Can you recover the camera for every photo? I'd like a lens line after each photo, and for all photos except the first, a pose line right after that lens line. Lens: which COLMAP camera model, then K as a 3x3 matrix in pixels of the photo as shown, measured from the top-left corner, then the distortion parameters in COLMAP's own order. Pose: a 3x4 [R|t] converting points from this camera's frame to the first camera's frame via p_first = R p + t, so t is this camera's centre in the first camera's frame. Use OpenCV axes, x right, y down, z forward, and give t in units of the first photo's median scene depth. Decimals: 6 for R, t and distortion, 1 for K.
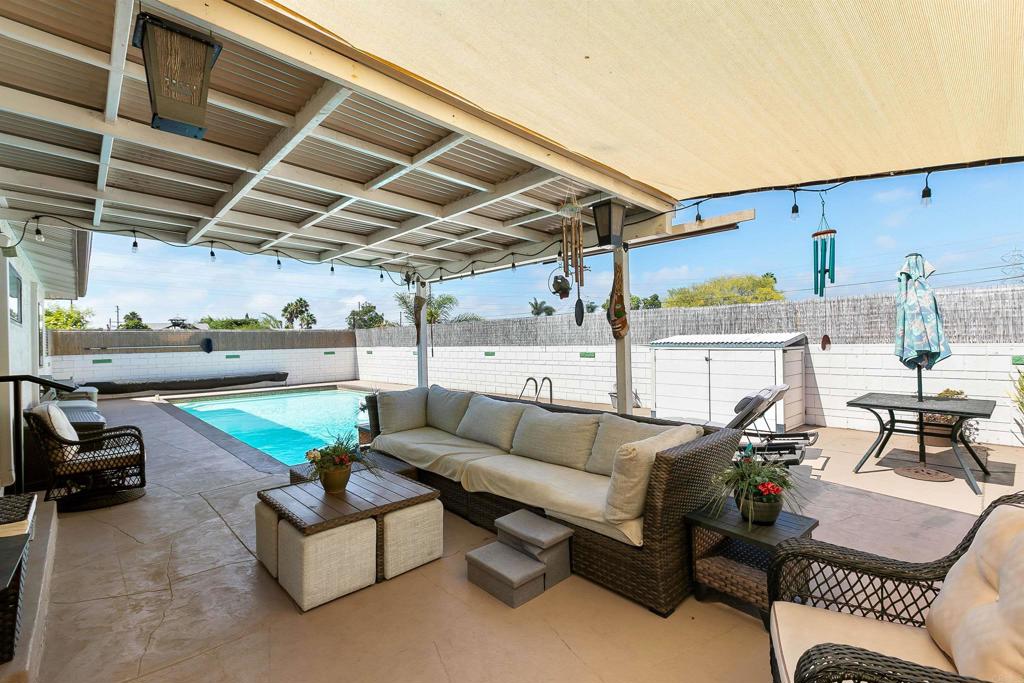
lens RADIAL K [[453.4, 0, 515.5], [0, 453.4, 343.2], [0, 0, 1]] dist [-0.001105, -0.000050]
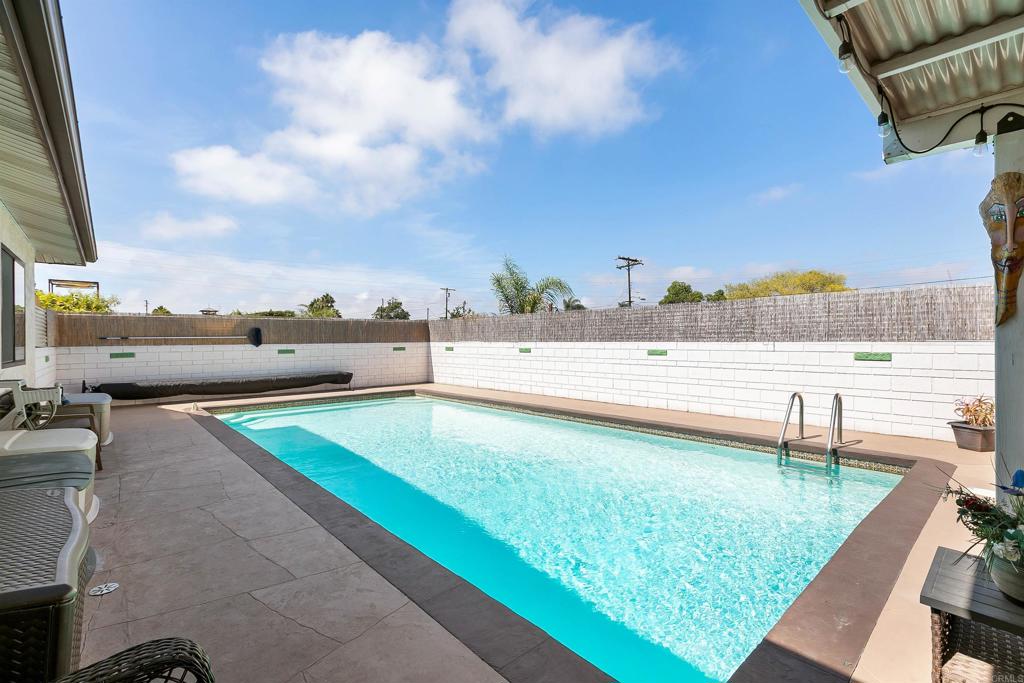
lens RADIAL K [[453.4, 0, 515.5], [0, 453.4, 343.2], [0, 0, 1]] dist [-0.001105, -0.000050]
pose [[0.999217, 0.013424, -0.037226, -0.208063], [-0.013358, 0.999909, 0.002034, 0.008501], [0.037250, -0.001535, 0.999305, 0.243557]]
